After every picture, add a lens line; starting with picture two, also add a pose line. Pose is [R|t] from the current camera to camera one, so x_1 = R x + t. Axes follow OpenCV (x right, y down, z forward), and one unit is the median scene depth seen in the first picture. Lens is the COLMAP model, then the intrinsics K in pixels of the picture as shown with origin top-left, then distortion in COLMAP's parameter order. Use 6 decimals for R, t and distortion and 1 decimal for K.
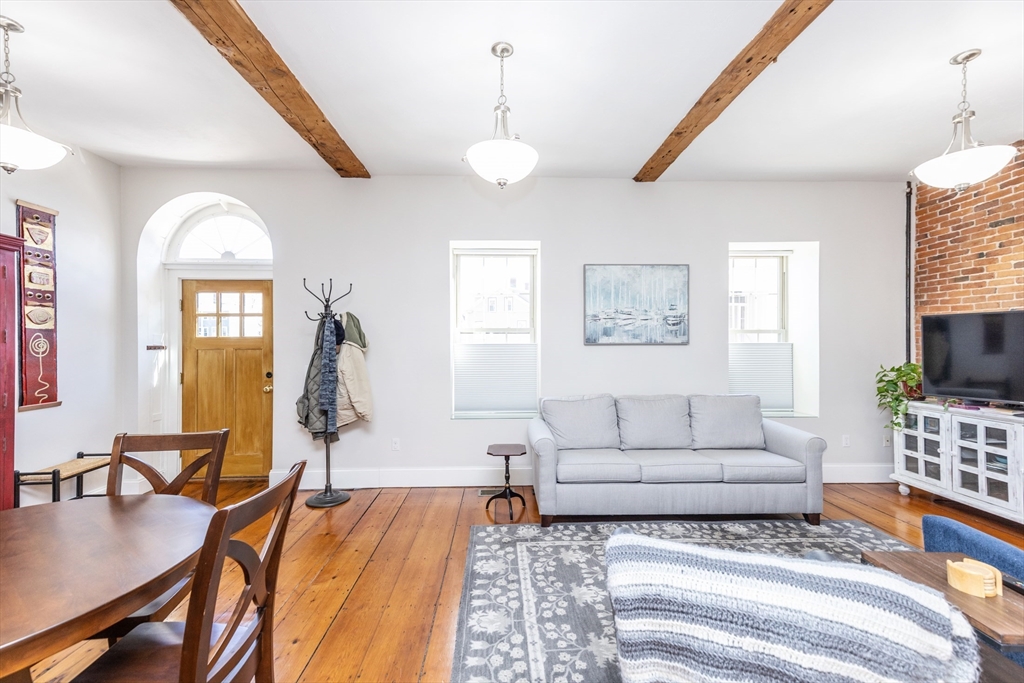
lens RADIAL K [[451.2, 0, 516.7], [0, 451.2, 343.9], [0, 0, 1]] dist [0.028158, -0.000178]
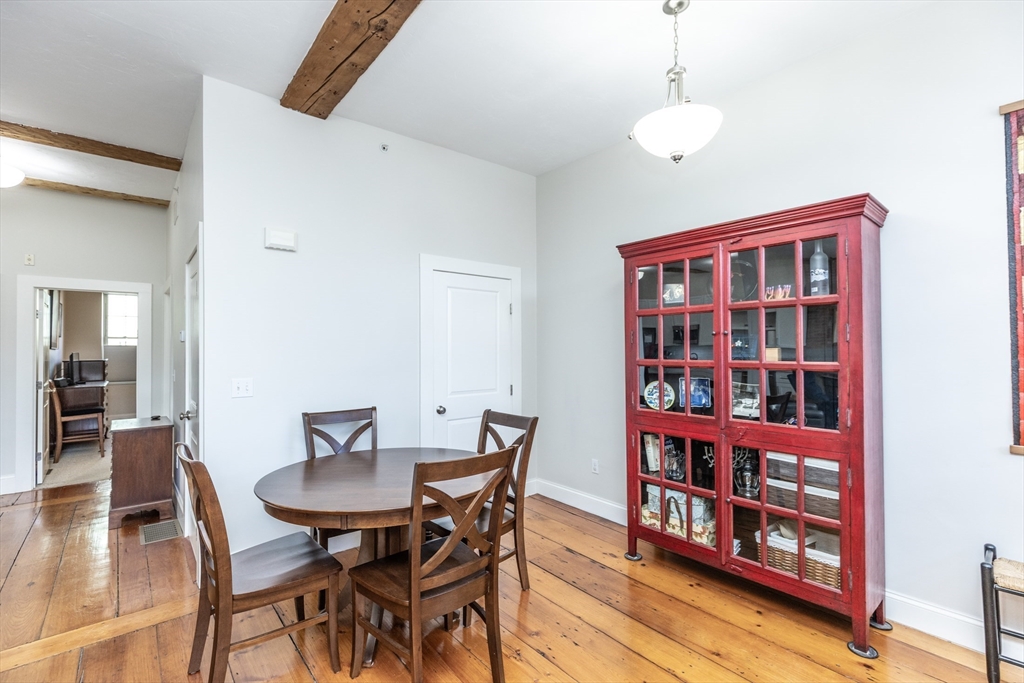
lens RADIAL K [[455.0, 0, 514.2], [0, 455.0, 342.7], [0, 0, 1]] dist [0.002069, -0.000379]
pose [[-0.791750, 0.001630, -0.610843, -0.160420], [0.010991, 0.999873, -0.011578, 0.001375], [0.610747, -0.015880, -0.791667, 0.894724]]
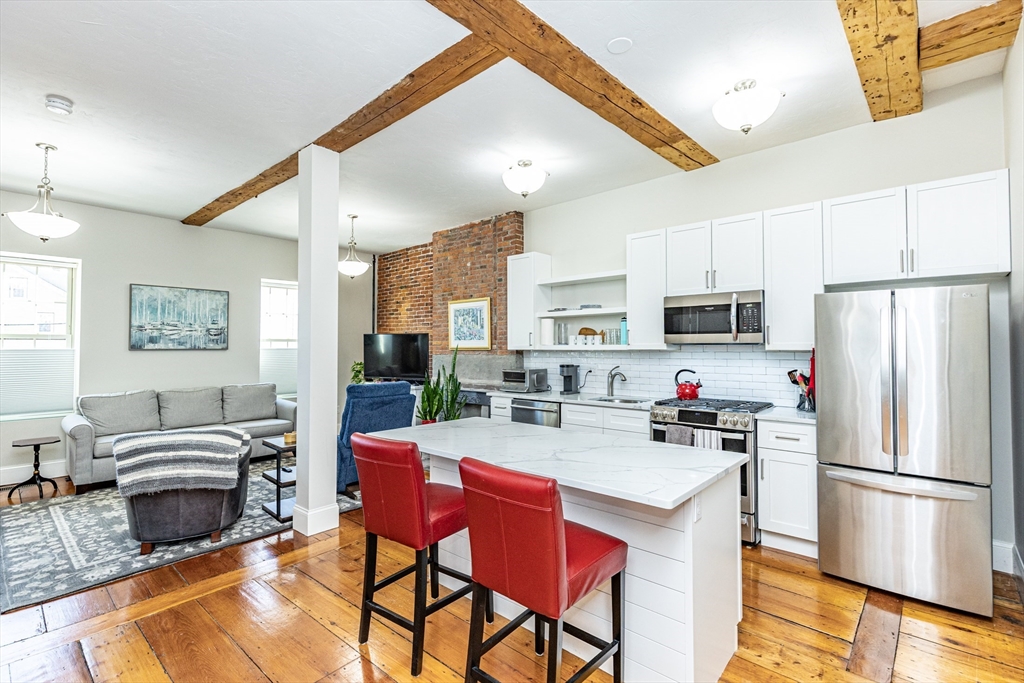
lens RADIAL K [[469.3, 0, 516.3], [0, 469.3, 335.8], [0, 0, 1]] dist [0.002917, 0.000308]
pose [[0.697060, 0.019333, 0.716752, -0.032807], [-0.003188, 0.999710, -0.023864, -0.011019], [-0.717006, 0.014349, 0.696920, -0.675551]]
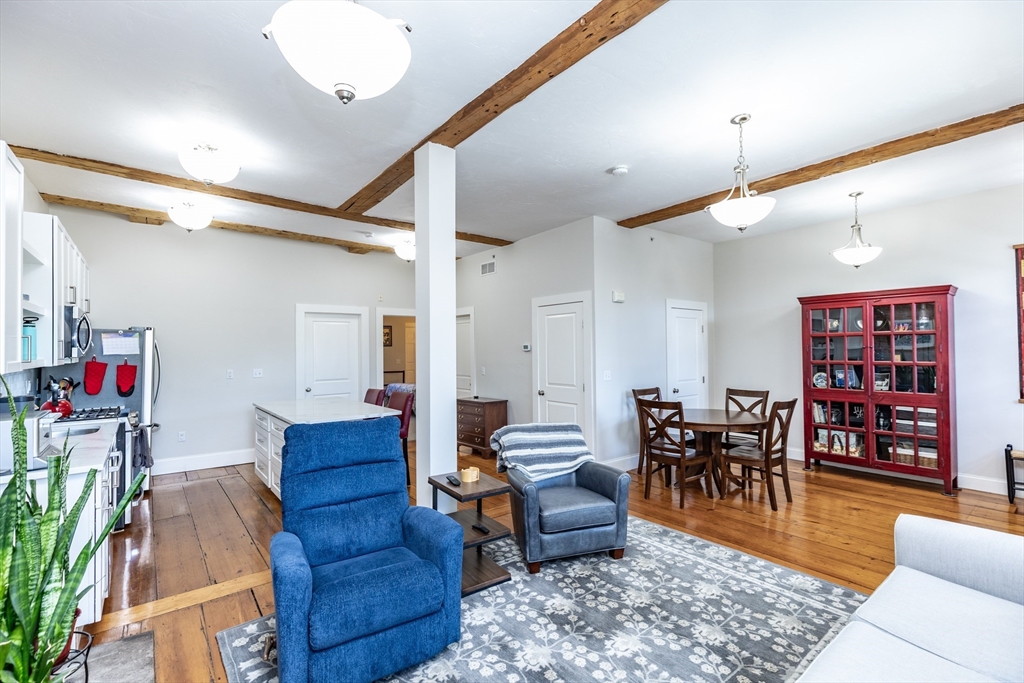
lens RADIAL K [[456.3, 0, 517.9], [0, 456.3, 342.4], [0, 0, 1]] dist [0.006201, -0.000636]
pose [[-0.807037, 0.002521, -0.590496, 0.728687], [0.013715, 0.999801, -0.014476, -0.023718], [0.590342, -0.019781, -0.806911, 1.012020]]
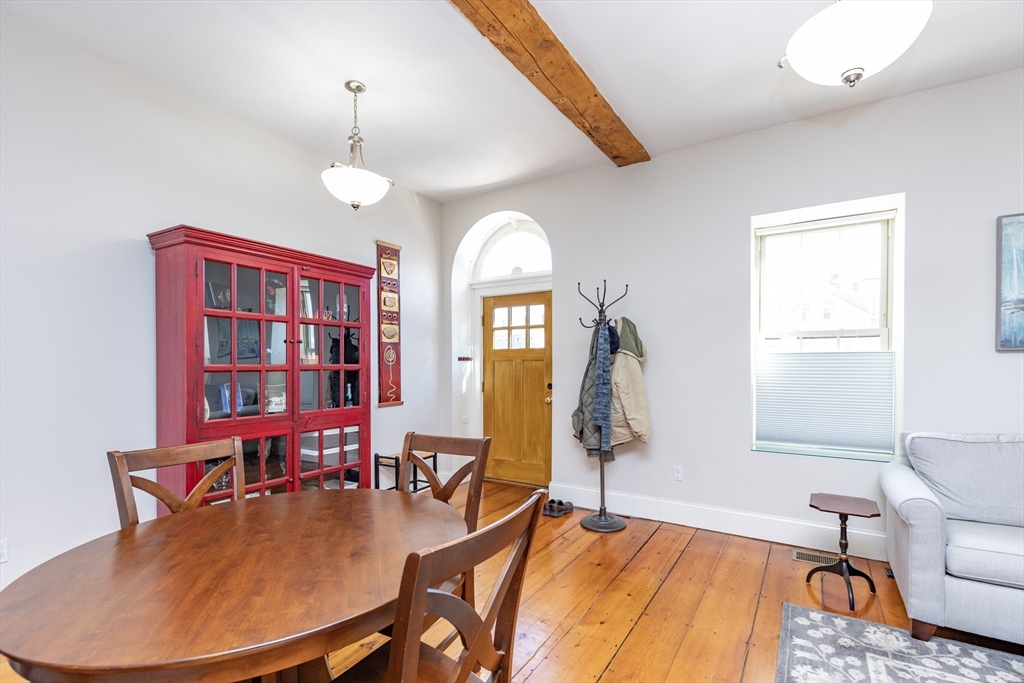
lens RADIAL K [[465.6, 0, 519.2], [0, 465.6, 369.6], [0, 0, 1]] dist [0.001424, -0.000536]
pose [[0.826152, 0.008542, -0.563383, -0.029209], [0.000440, 0.999875, 0.015805, 0.018637], [0.563448, -0.013305, 0.826044, 0.138623]]
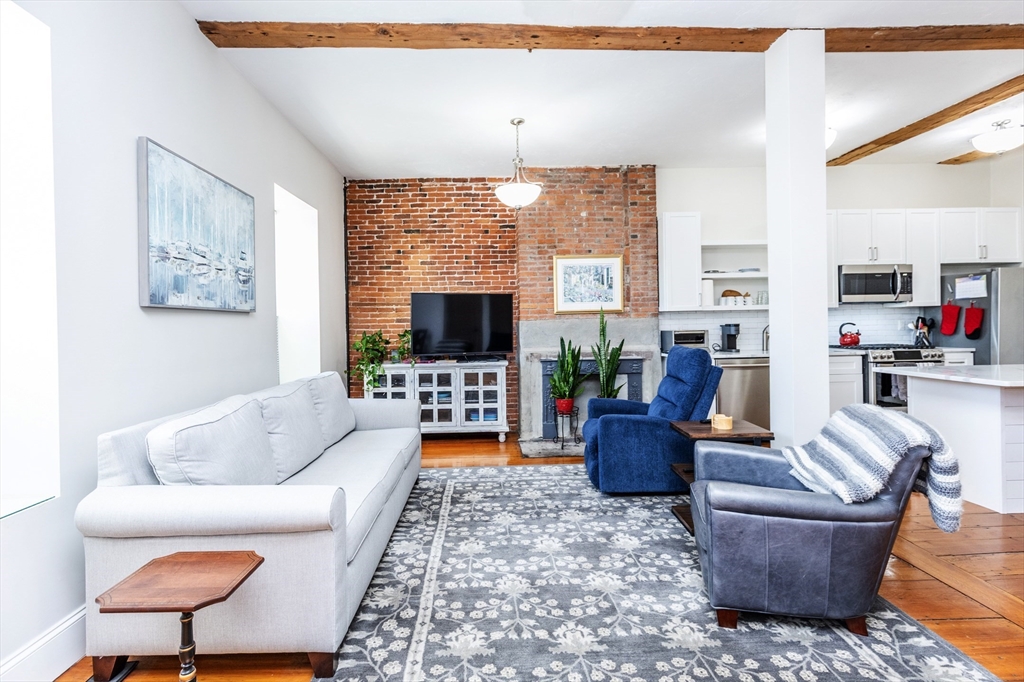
lens RADIAL K [[471.5, 0, 496.0], [0, 471.5, 327.2], [0, 0, 1]] dist [0.005404, -0.000205]
pose [[0.019383, -0.003002, 0.999808, -0.371913], [0.014693, 0.999888, 0.002717, 0.029845], [-0.999704, 0.014638, 0.019425, 0.685989]]
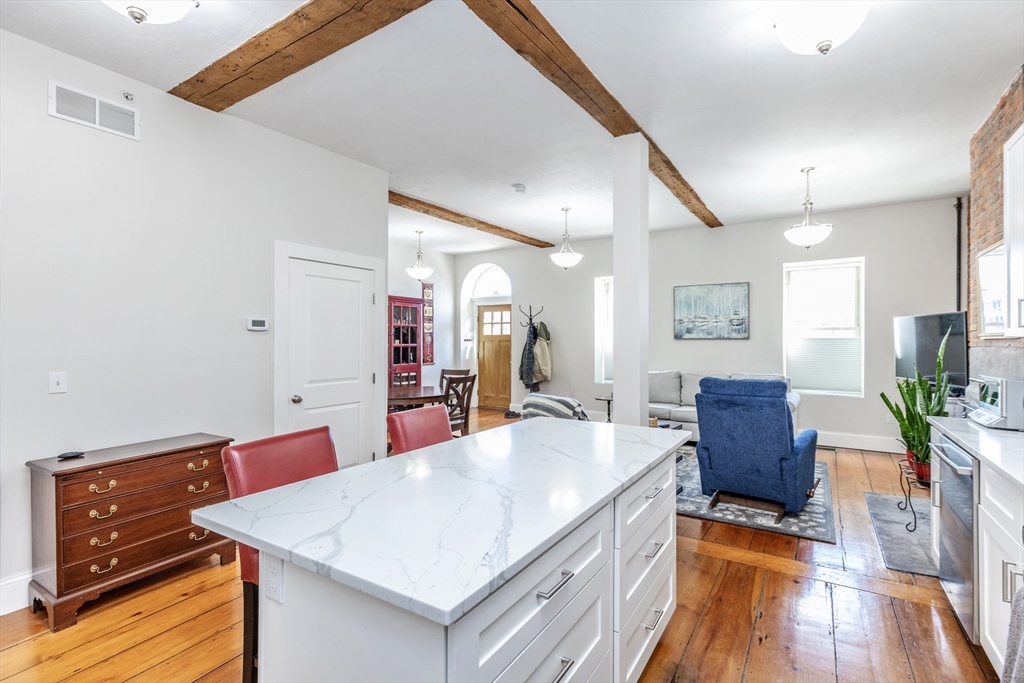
lens RADIAL K [[468.6, 0, 540.0], [0, 468.6, 339.9], [0, 0, 1]] dist [0.003025, 0.000177]
pose [[0.832054, 0.003049, -0.554686, 0.717356], [-0.000284, 0.999987, 0.005071, -0.003775], [0.554694, -0.004062, 0.832044, -0.628557]]
